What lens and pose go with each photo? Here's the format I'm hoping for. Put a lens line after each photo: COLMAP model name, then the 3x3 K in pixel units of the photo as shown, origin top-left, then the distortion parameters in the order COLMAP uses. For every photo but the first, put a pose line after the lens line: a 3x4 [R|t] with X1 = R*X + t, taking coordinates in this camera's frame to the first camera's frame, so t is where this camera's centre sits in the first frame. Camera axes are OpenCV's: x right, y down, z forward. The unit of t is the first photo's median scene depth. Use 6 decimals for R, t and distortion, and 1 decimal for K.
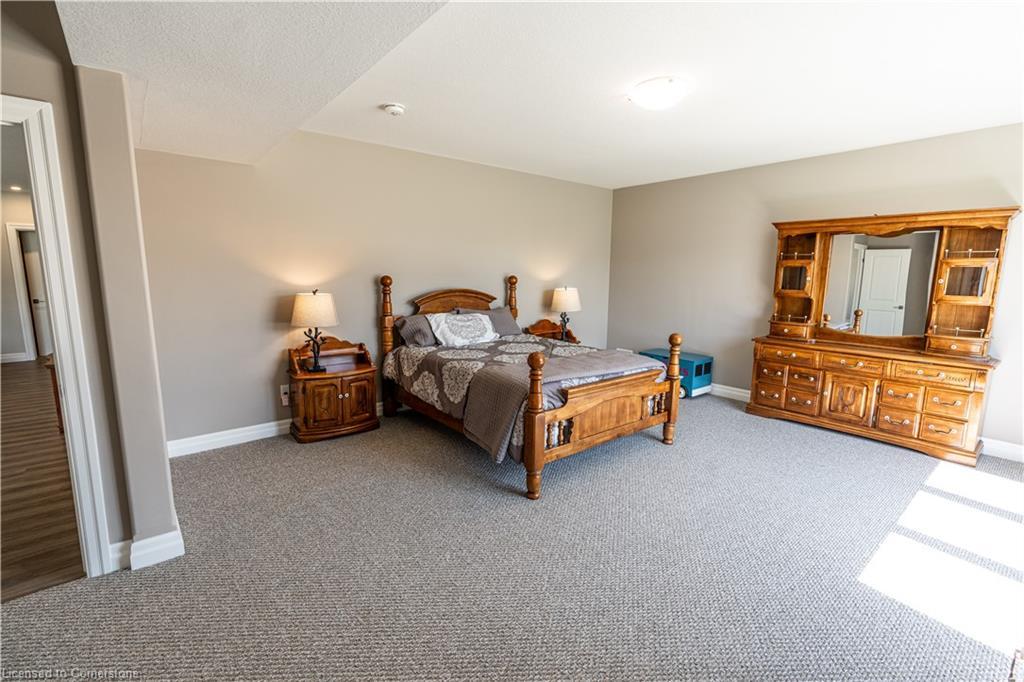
lens RADIAL K [[457.8, 0, 515.5], [0, 457.8, 341.6], [0, 0, 1]] dist [-0.008714, 0.001342]
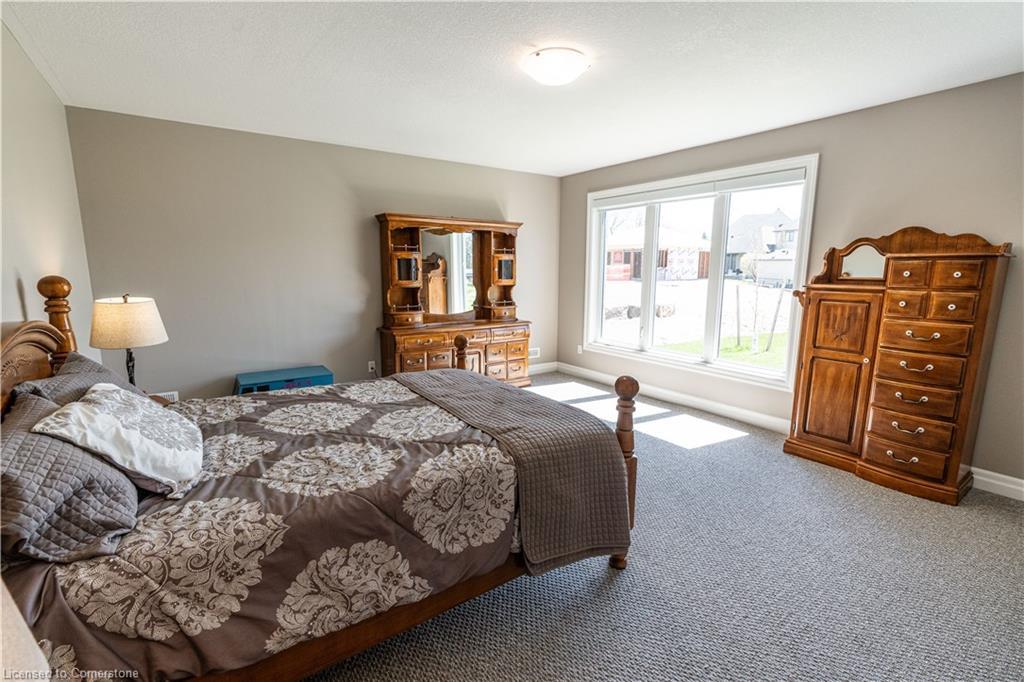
lens RADIAL K [[457.8, 0, 514.9], [0, 457.8, 343.8], [0, 0, 1]] dist [-0.008714, 0.001342]
pose [[0.075696, -0.178345, 0.981052, -0.473546], [0.144787, 0.975414, 0.166148, -0.123299], [-0.986563, 0.129466, 0.099657, 0.748534]]
